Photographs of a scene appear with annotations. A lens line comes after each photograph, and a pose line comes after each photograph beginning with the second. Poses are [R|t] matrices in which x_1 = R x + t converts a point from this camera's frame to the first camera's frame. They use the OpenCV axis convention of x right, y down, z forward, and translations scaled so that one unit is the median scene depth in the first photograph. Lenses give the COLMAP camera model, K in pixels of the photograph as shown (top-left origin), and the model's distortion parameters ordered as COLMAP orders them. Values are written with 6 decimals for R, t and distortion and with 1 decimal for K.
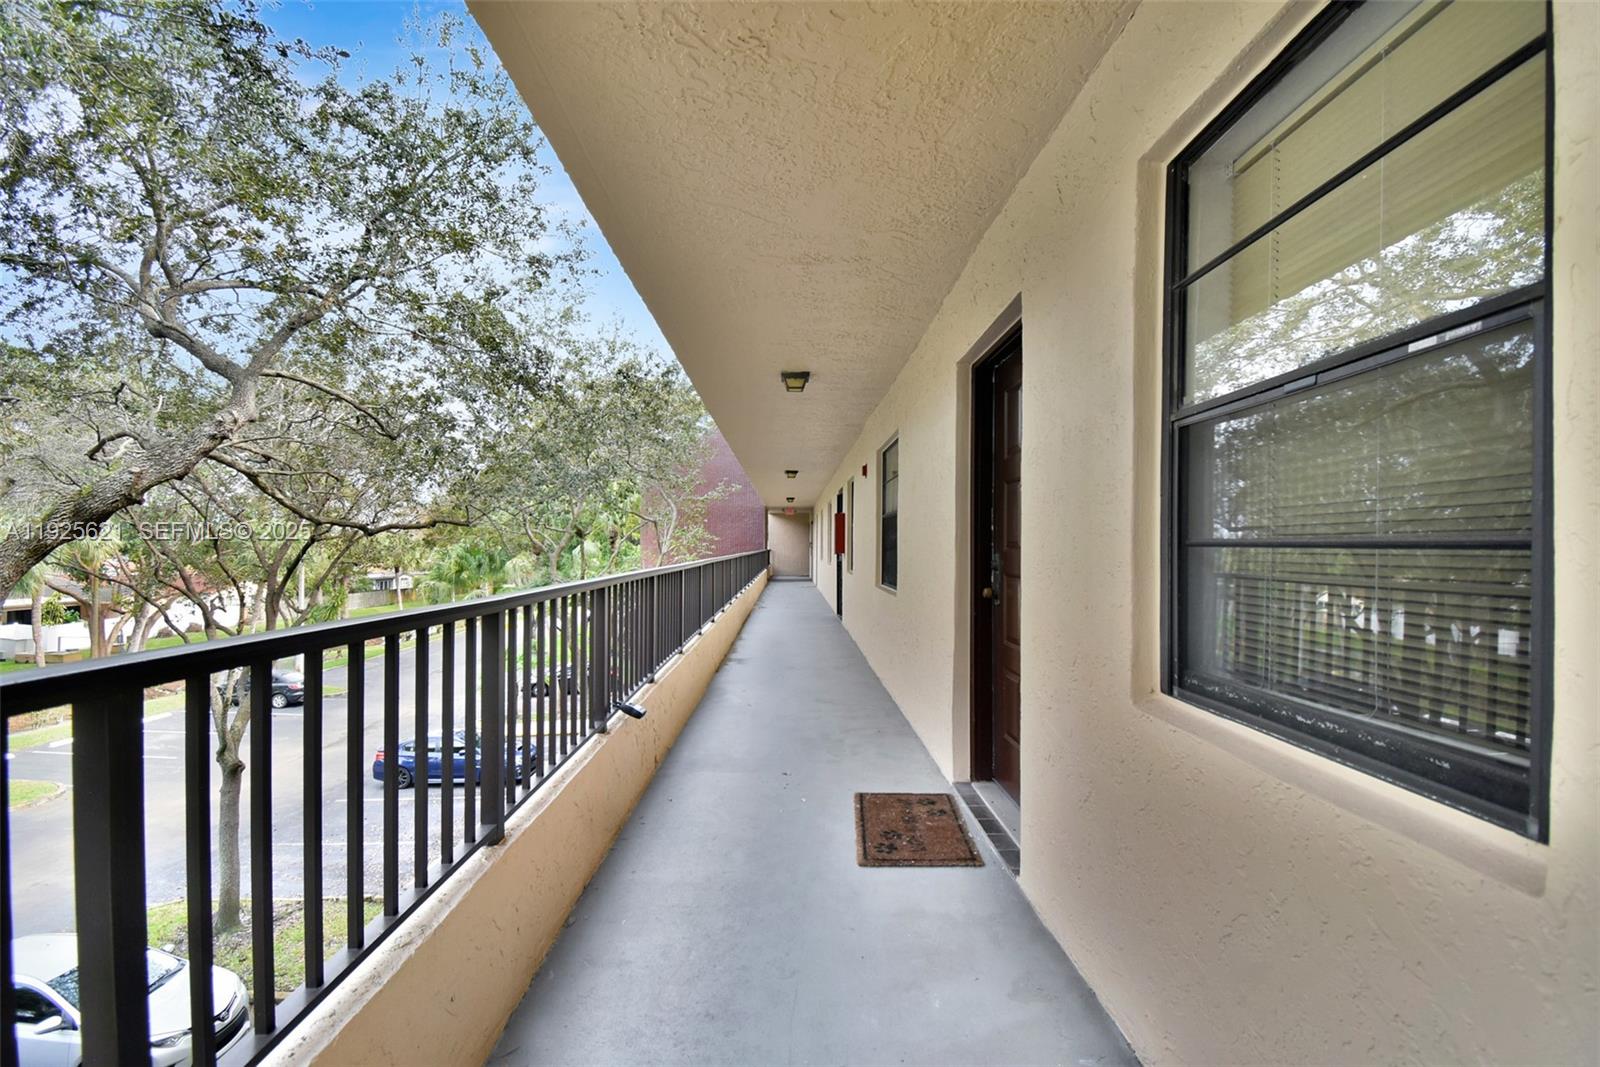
lens RADIAL K [[707.5, 0, 805.5], [0, 707.5, 558.5], [0, 0, 1]] dist [0.000991, 0.000269]
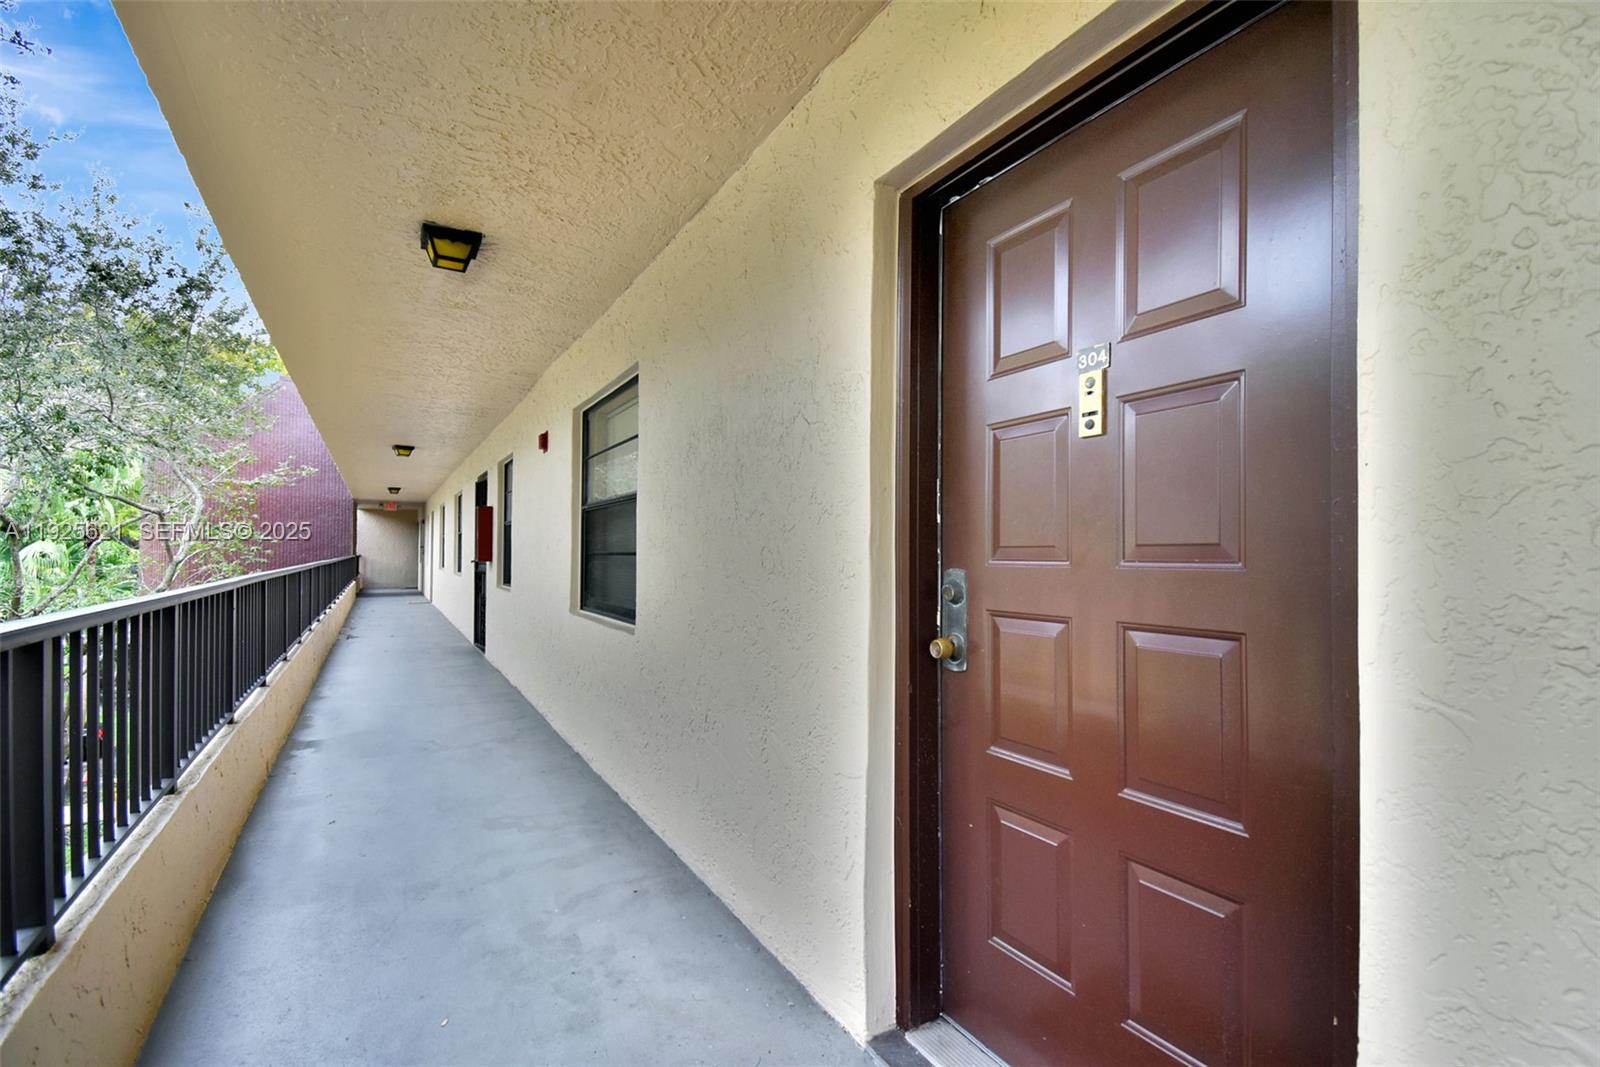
lens RADIAL K [[692.3, 0, 800.4], [0, 692.3, 551.7], [0, 0, 1]] dist [-0.001802, -0.016308]
pose [[0.864954, 0.004245, 0.501832, -0.024598], [0.004701, 0.999852, -0.016561, -0.003997], [-0.501828, 0.016684, 0.864806, 0.213902]]
